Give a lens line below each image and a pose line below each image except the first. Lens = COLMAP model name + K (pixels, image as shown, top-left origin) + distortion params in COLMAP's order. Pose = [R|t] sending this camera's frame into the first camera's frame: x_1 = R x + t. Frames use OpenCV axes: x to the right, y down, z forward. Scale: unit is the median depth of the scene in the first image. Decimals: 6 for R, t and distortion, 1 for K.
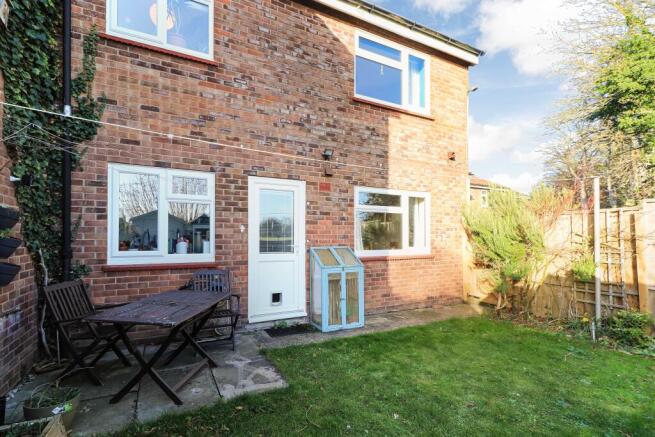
lens RADIAL K [[318.7, 0, 322.4], [0, 318.7, 234.6], [0, 0, 1]] dist [0.001720, -0.000078]
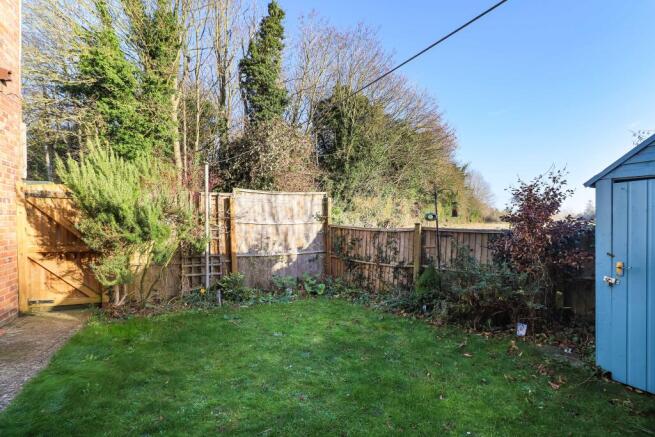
lens RADIAL K [[318.7, 0, 327.0], [0, 318.7, 223.4], [0, 0, 1]] dist [0.001720, -0.000078]
pose [[0.010515, -0.013609, 0.999852, -0.246847], [-0.024708, 0.999599, 0.013866, 0.004822], [-0.999639, -0.024850, 0.010175, 0.492894]]
